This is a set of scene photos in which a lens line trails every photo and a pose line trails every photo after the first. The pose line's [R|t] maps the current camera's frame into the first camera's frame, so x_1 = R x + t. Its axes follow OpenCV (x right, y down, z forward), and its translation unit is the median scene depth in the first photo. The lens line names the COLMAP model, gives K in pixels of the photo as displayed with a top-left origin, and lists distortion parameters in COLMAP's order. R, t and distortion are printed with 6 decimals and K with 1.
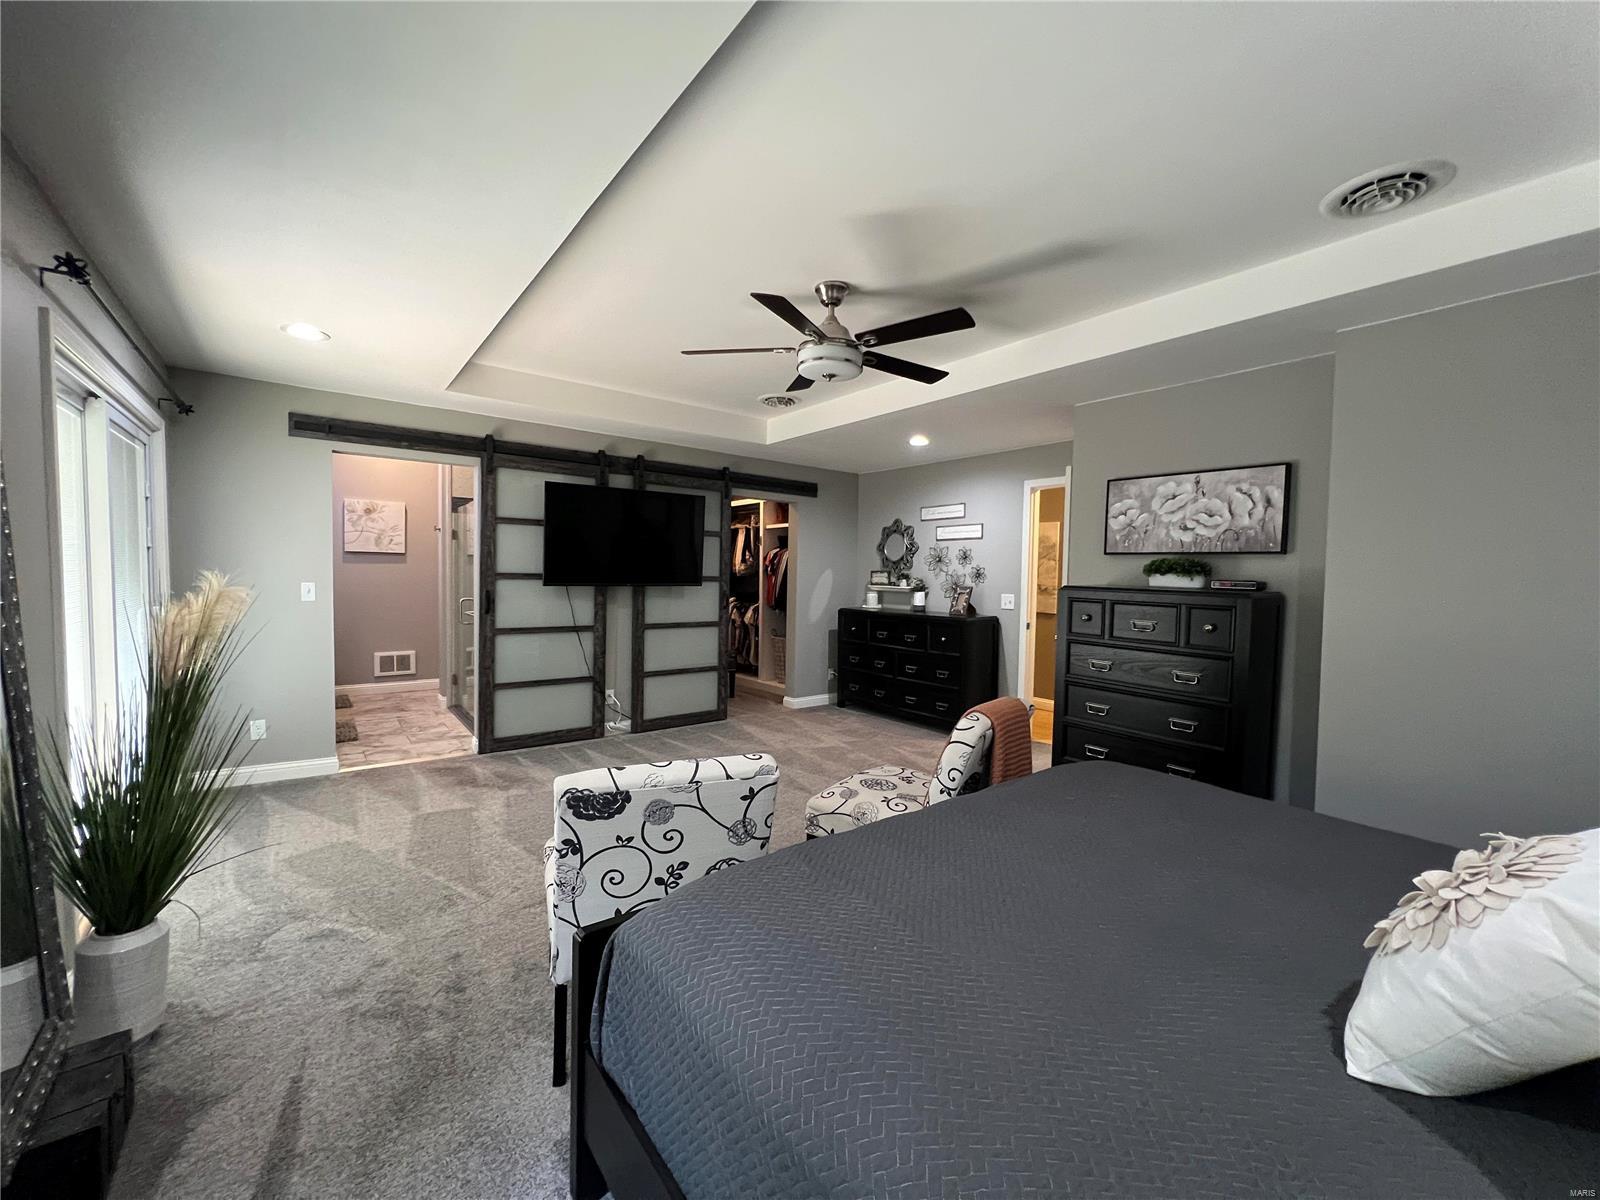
lens RADIAL K [[640.6, 0, 798.2], [0, 640.6, 595.2], [0, 0, 1]] dist [-0.001403, -0.000064]
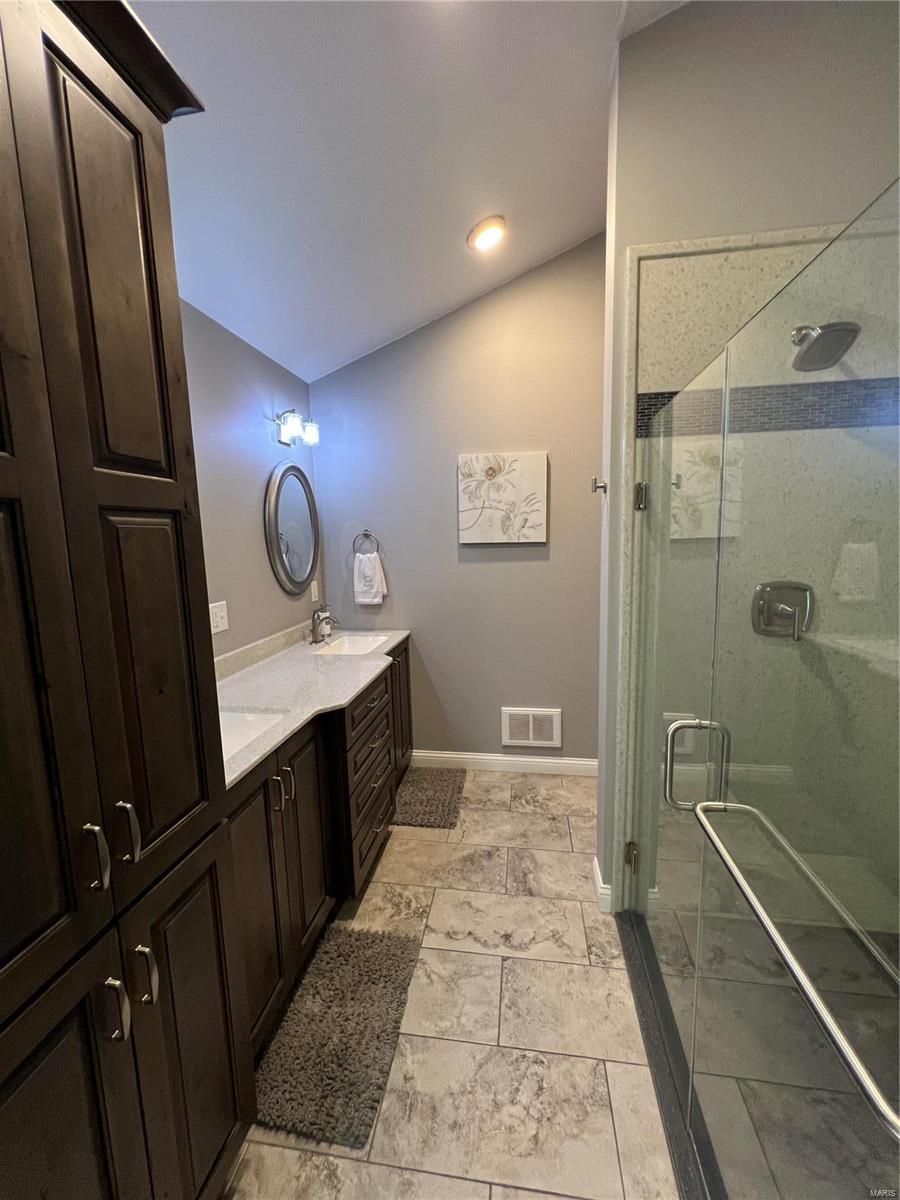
lens RADIAL K [[480.5, 0, 453.1], [0, 480.5, 596.8], [0, 0, 1]] dist [-0.001403, -0.000064]
pose [[0.694061, 0.055380, -0.717783, -0.375167], [0.006999, 0.996471, 0.083650, -0.055426], [0.719882, -0.063081, 0.691224, 0.663967]]
